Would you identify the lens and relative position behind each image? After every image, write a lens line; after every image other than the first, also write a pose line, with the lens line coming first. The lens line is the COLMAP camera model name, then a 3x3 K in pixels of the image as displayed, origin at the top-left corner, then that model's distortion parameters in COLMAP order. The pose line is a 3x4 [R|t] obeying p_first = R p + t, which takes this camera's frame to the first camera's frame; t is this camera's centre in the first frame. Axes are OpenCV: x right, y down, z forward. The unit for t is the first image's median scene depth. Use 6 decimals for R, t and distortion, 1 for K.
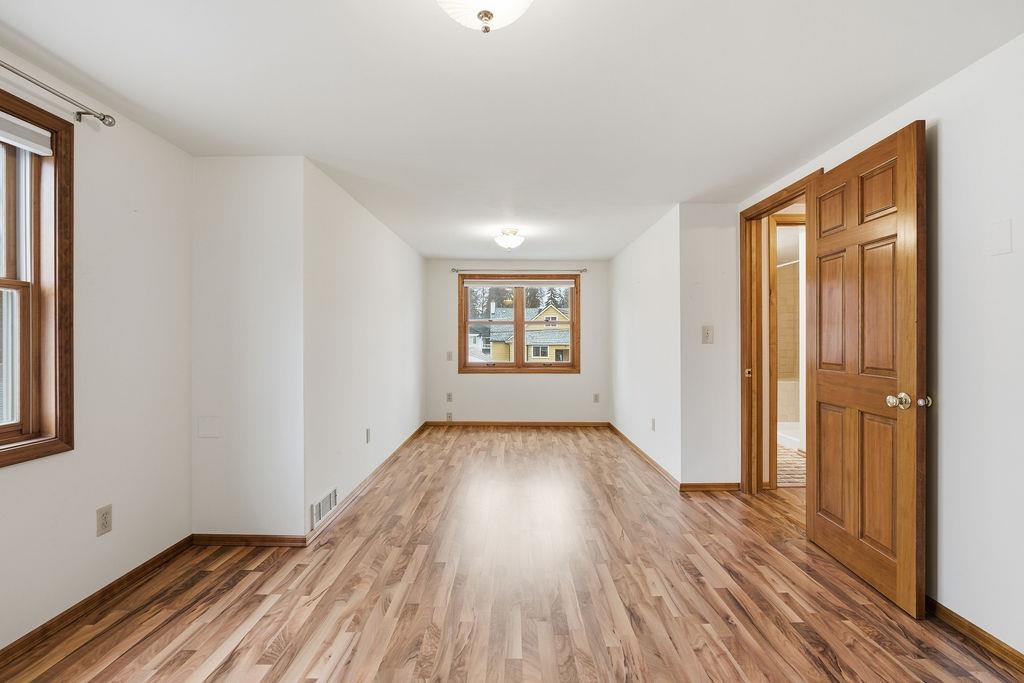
lens RADIAL K [[453.0, 0, 512.0], [0, 453.0, 341.5], [0, 0, 1]] dist [-0.015438, 0.006697]
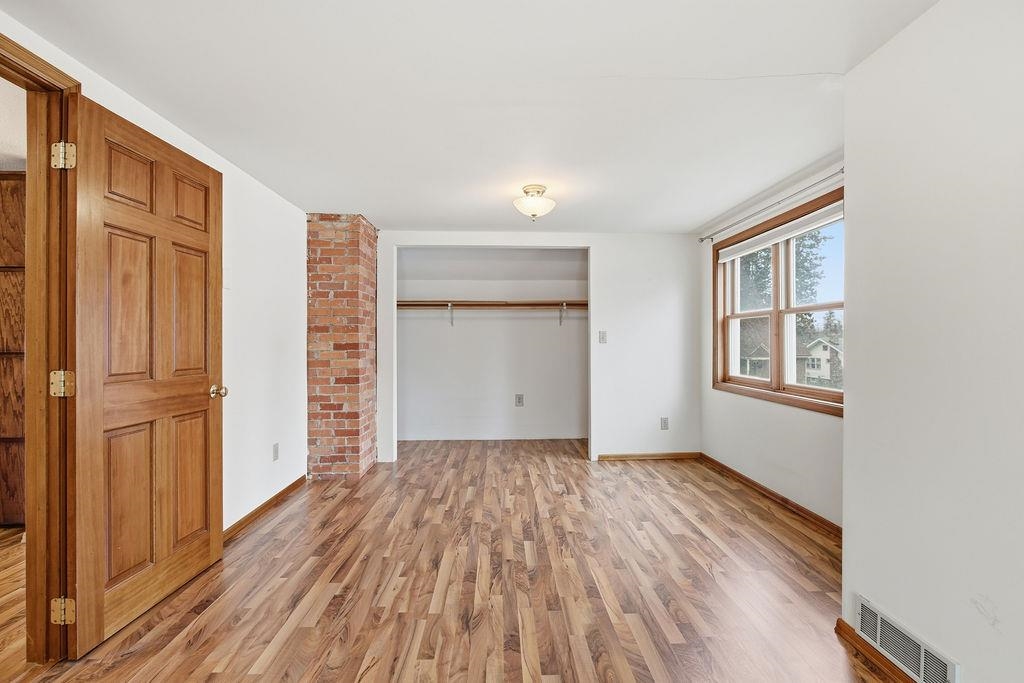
lens RADIAL K [[453.0, 0, 512.0], [0, 453.0, 341.5], [0, 0, 1]] dist [-0.015438, 0.006697]
pose [[-0.999316, 0.004222, -0.036731, 0.101408], [0.004042, 0.999979, 0.004967, -0.007391], [0.036752, 0.004815, -0.999313, 2.197318]]
